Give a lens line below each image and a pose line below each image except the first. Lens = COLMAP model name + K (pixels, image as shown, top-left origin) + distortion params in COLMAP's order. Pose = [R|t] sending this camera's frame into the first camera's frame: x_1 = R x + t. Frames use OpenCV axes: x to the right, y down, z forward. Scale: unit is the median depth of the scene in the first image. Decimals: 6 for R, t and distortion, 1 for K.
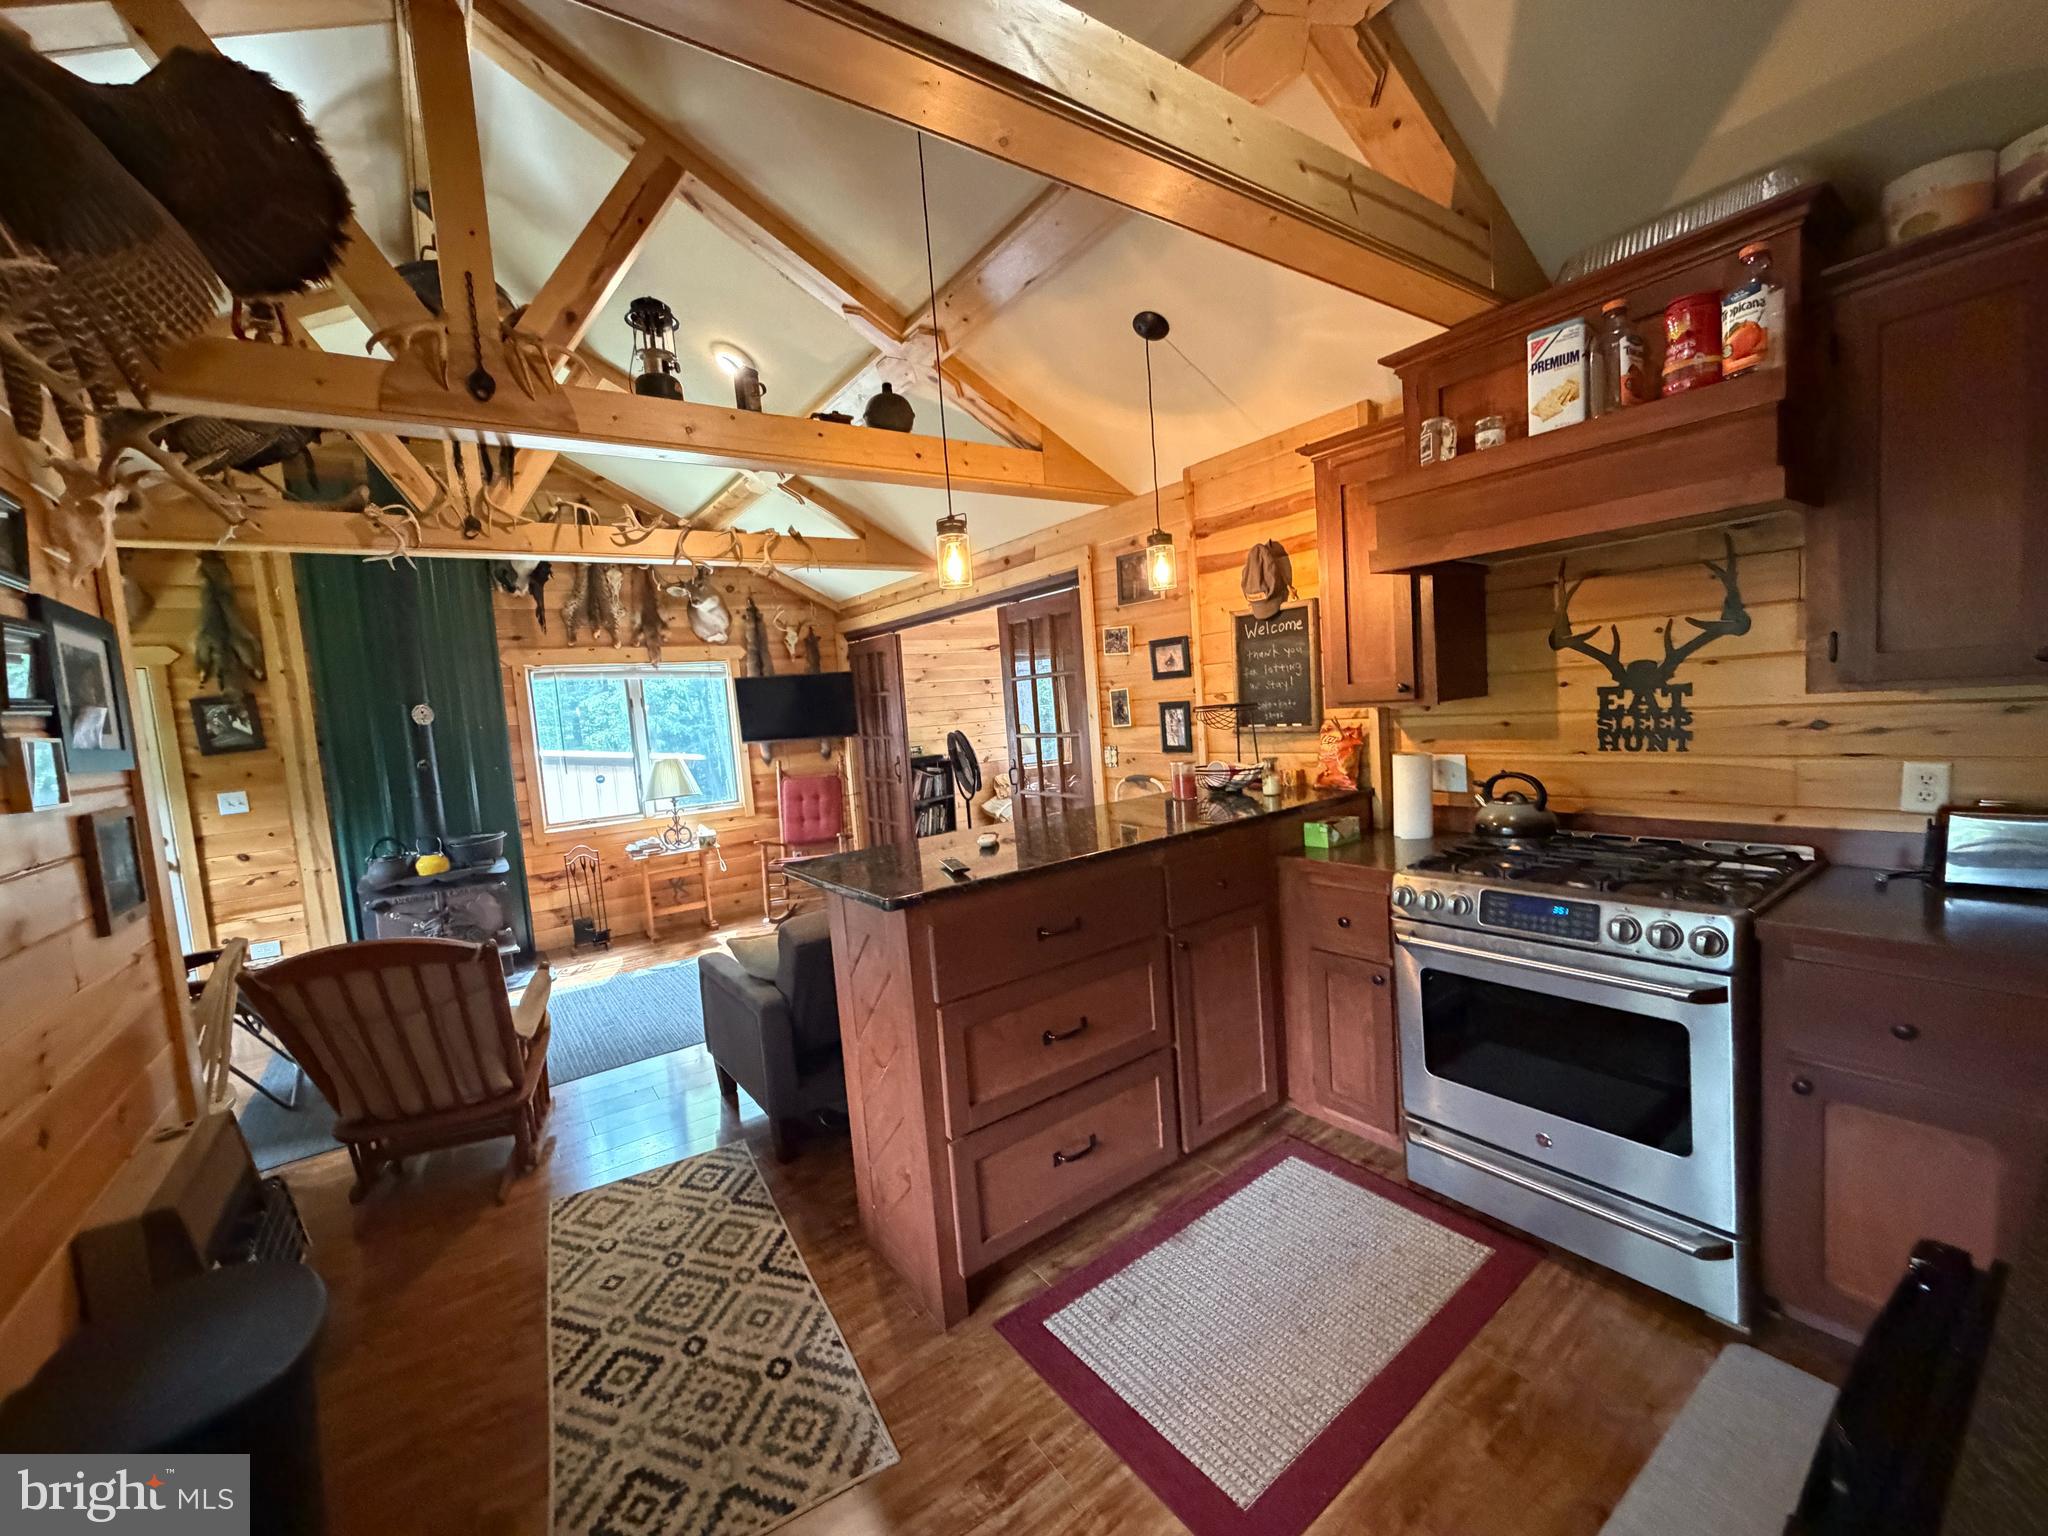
lens RADIAL K [[814.8, 0, 1016.6], [0, 814.8, 769.3], [0, 0, 1]] dist [0.000314, -0.000340]
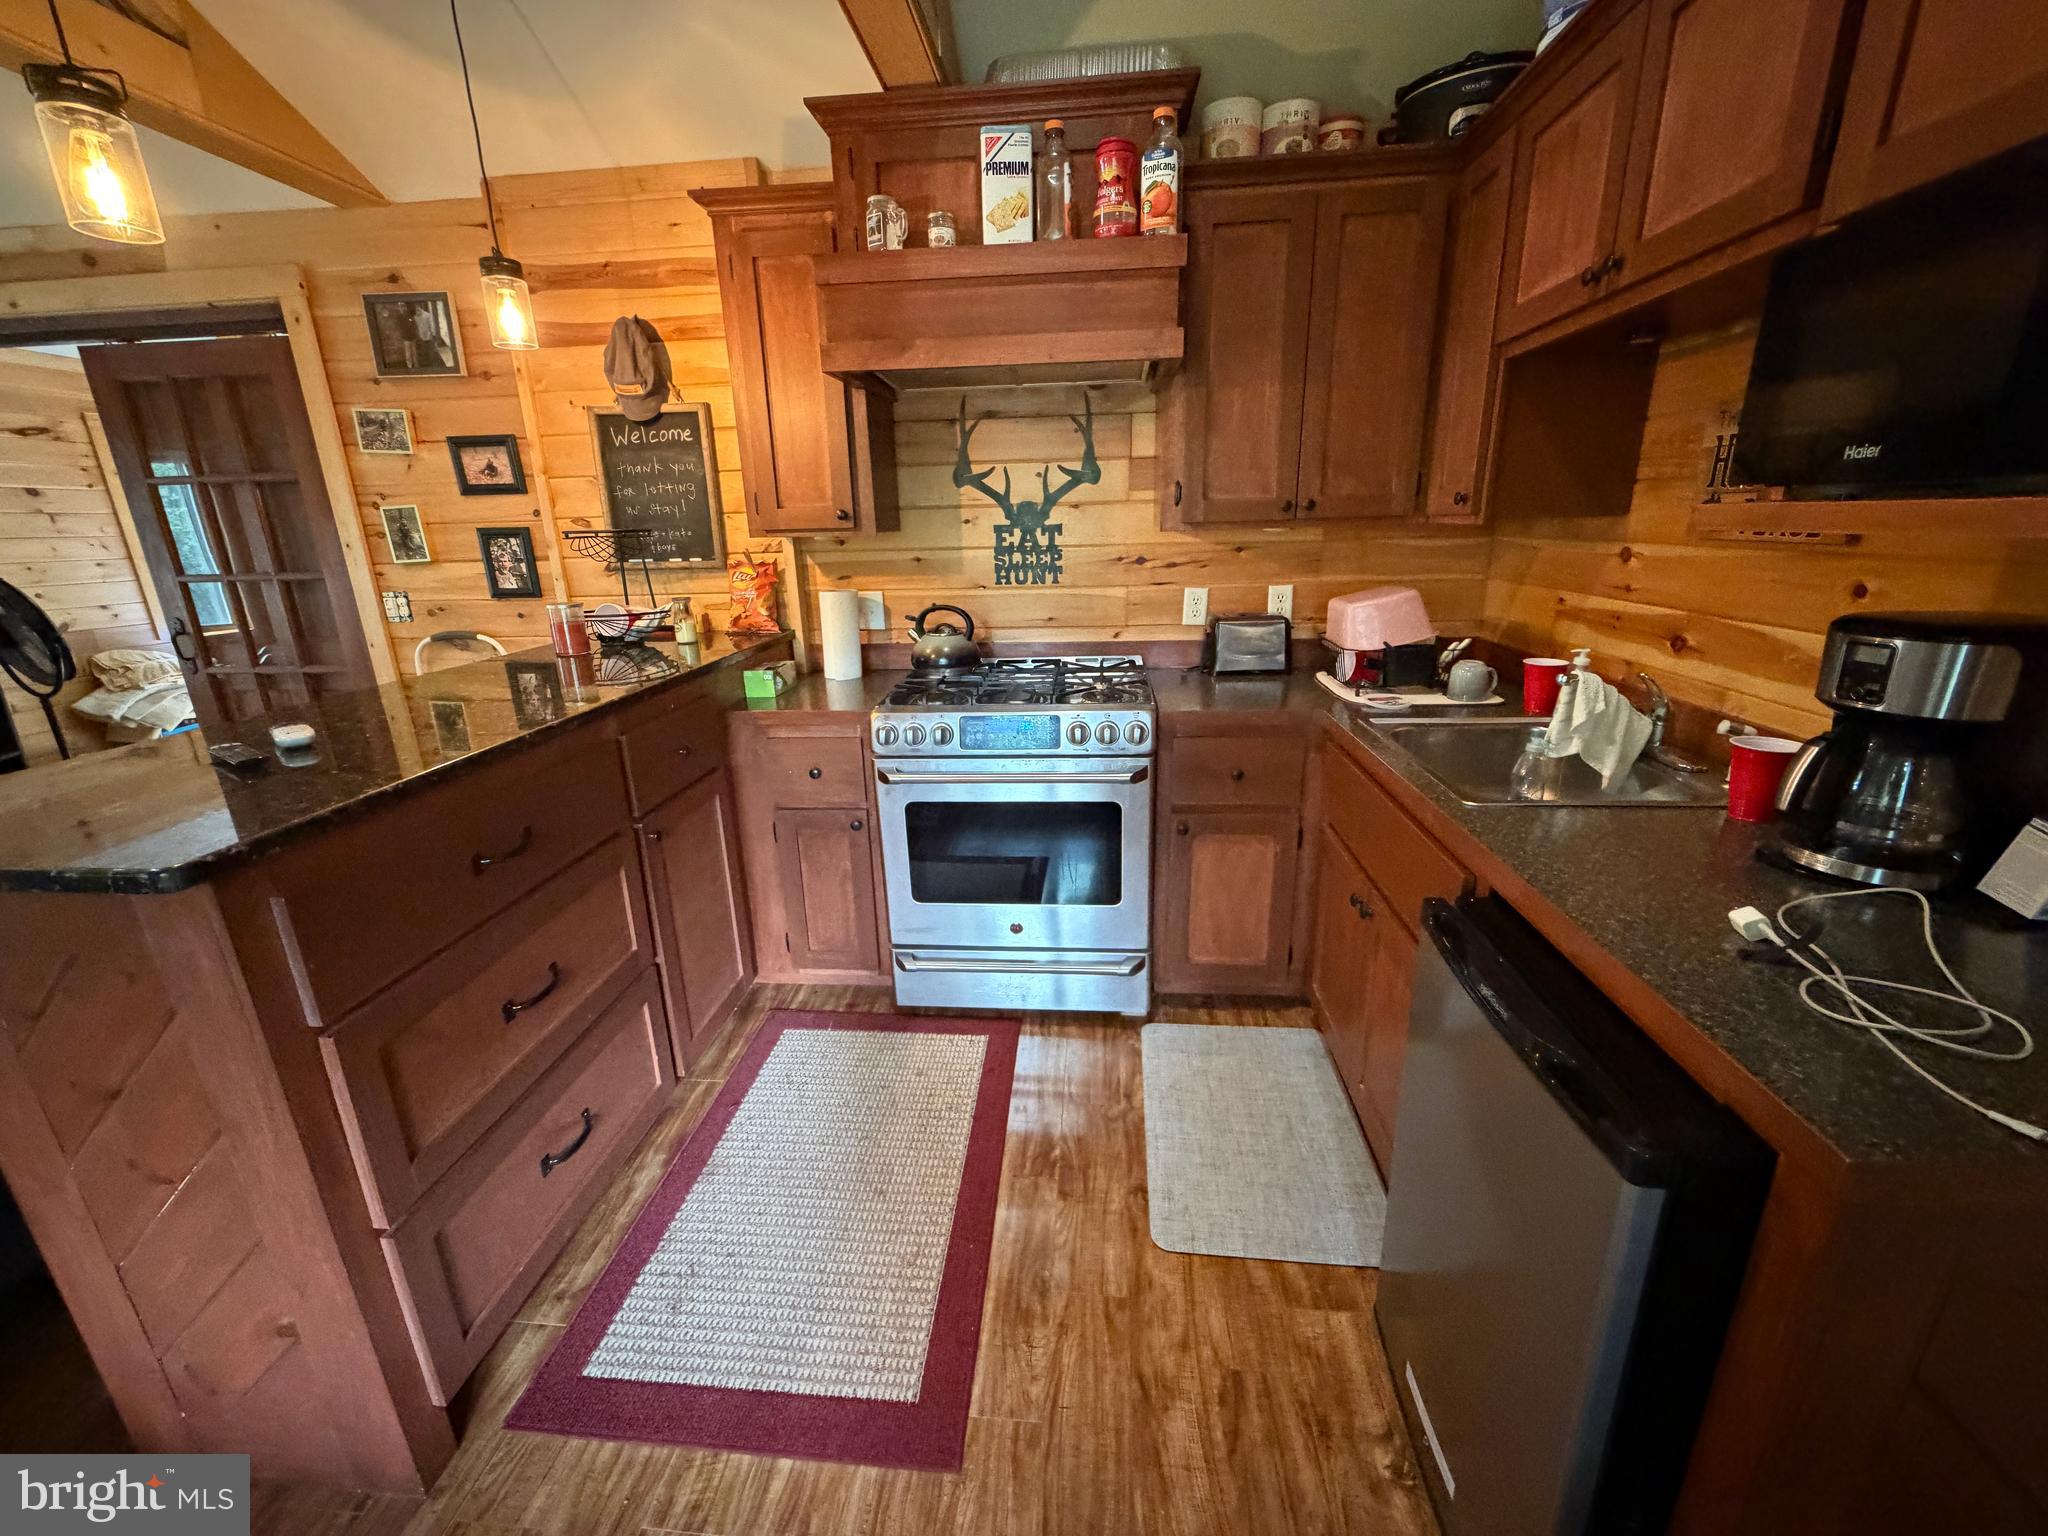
lens RADIAL K [[814.8, 0, 1016.6], [0, 814.8, 769.3], [0, 0, 1]] dist [0.000314, -0.000340]
pose [[0.651141, -0.161915, 0.741484, -0.134334], [0.037635, 0.982665, 0.181531, 0.024351], [-0.758023, -0.090296, 0.645948, 0.231279]]
